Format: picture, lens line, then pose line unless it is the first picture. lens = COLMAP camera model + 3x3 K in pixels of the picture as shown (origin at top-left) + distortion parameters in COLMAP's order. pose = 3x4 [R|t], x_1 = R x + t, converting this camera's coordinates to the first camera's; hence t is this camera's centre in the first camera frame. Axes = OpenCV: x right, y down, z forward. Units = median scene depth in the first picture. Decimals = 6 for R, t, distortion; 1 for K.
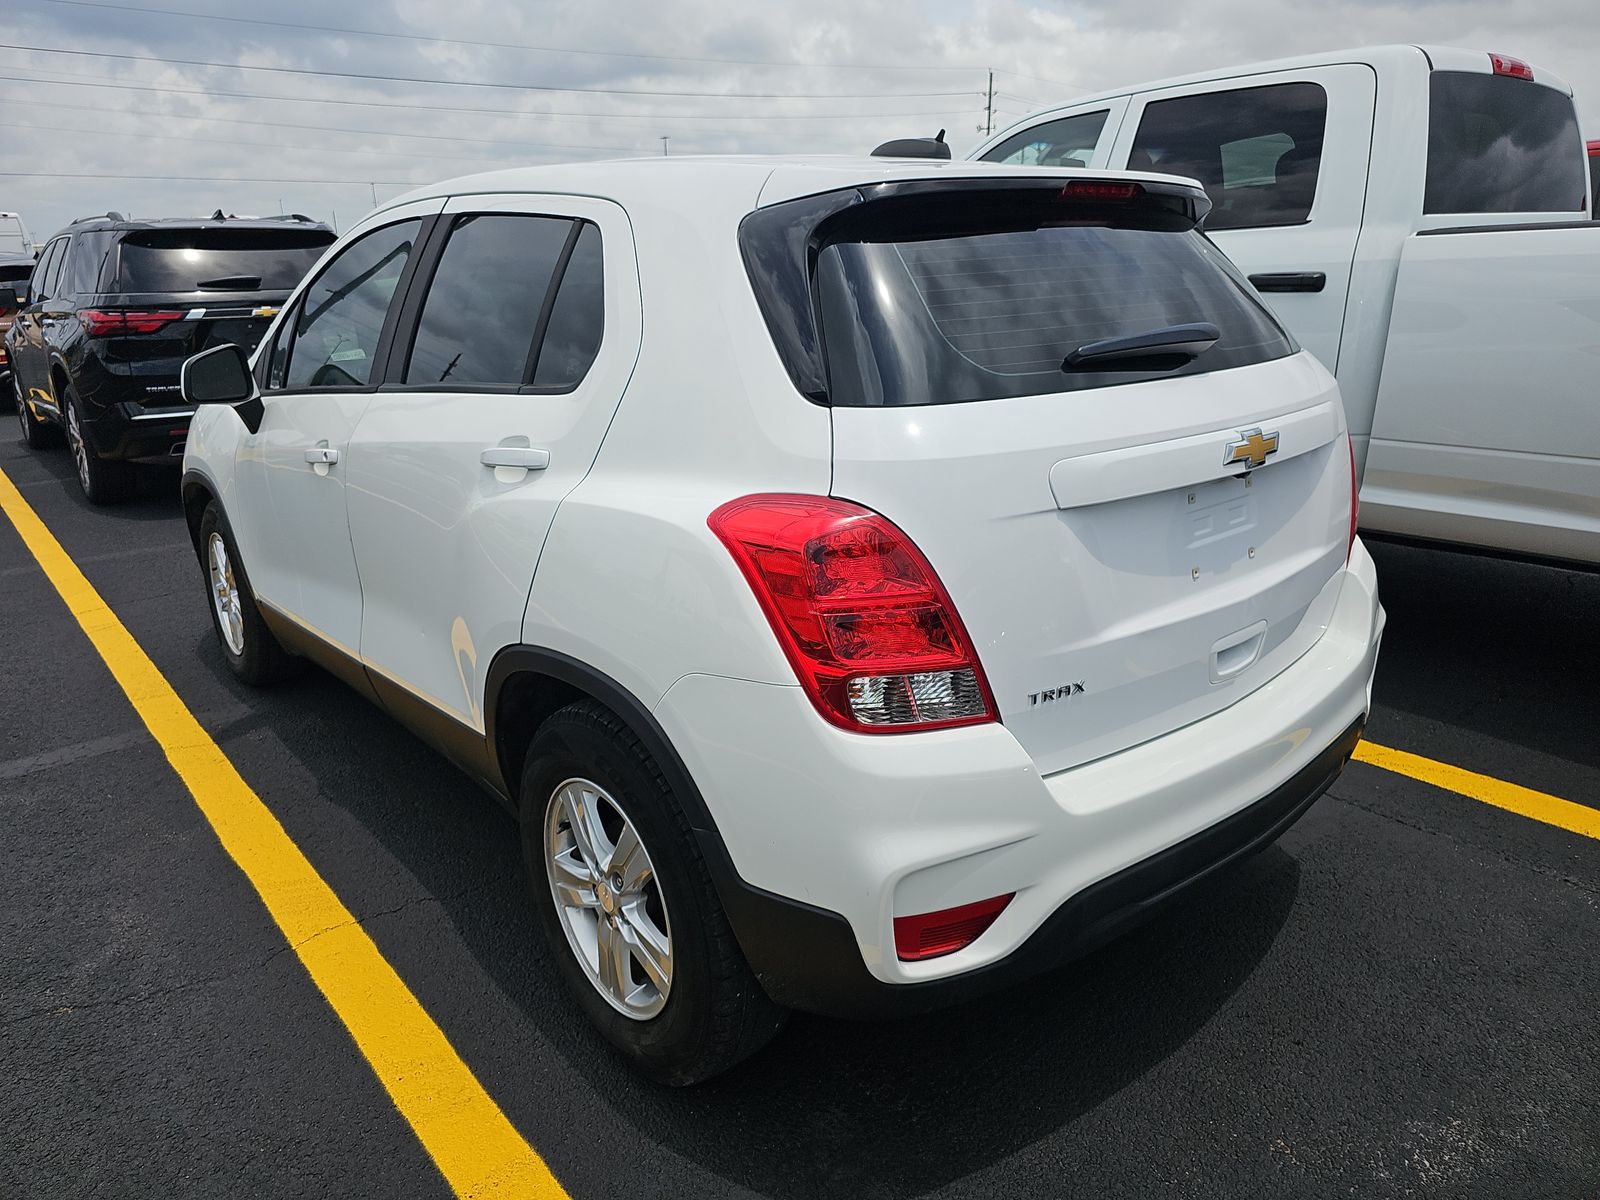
lens RADIAL K [[1078.4, 0, 799.0], [0, 1078.4, 593.8], [0, 0, 1]] dist [0.023276, -0.026732]
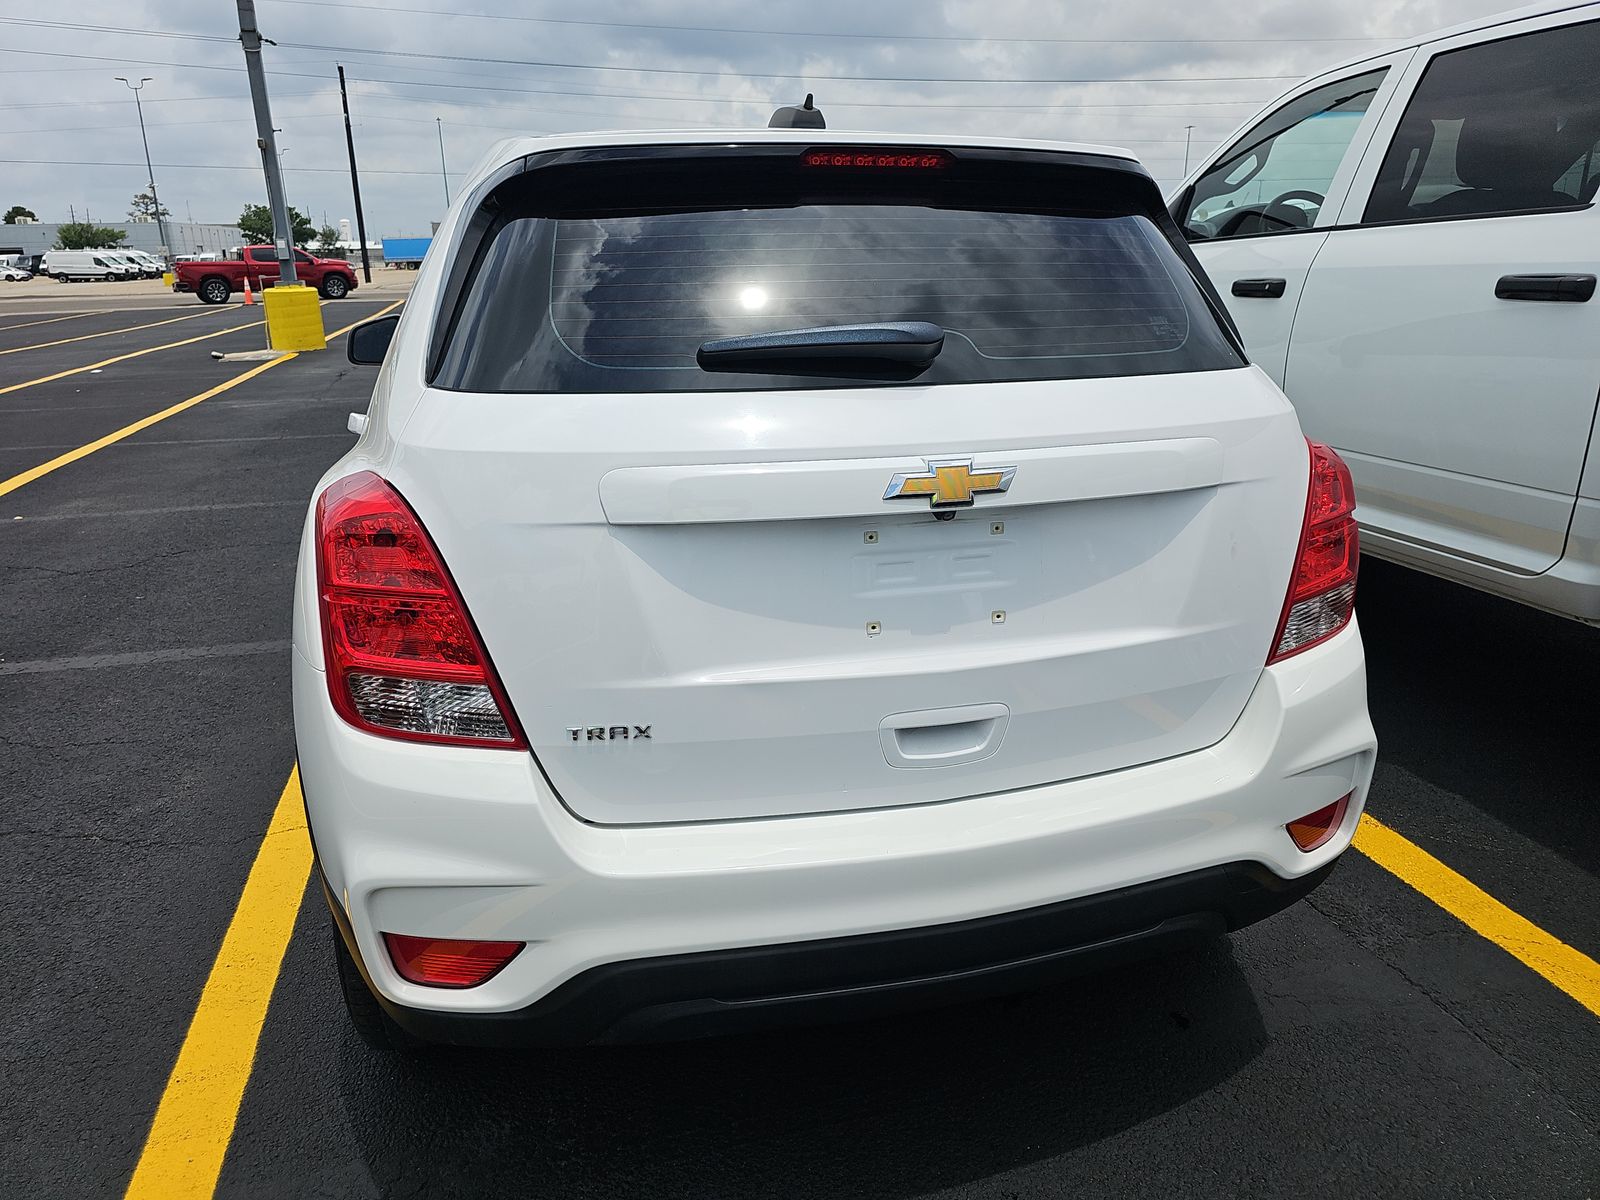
lens RADIAL K [[1077.6, 0, 800.0], [0, 1077.6, 600.0], [0, 0, 1]] dist [0.036509, -0.046859]
pose [[0.898100, 0.146518, -0.414668, 0.551302], [-0.143211, 0.988914, 0.039250, -0.054742], [0.415821, 0.024135, 0.909126, 0.202805]]
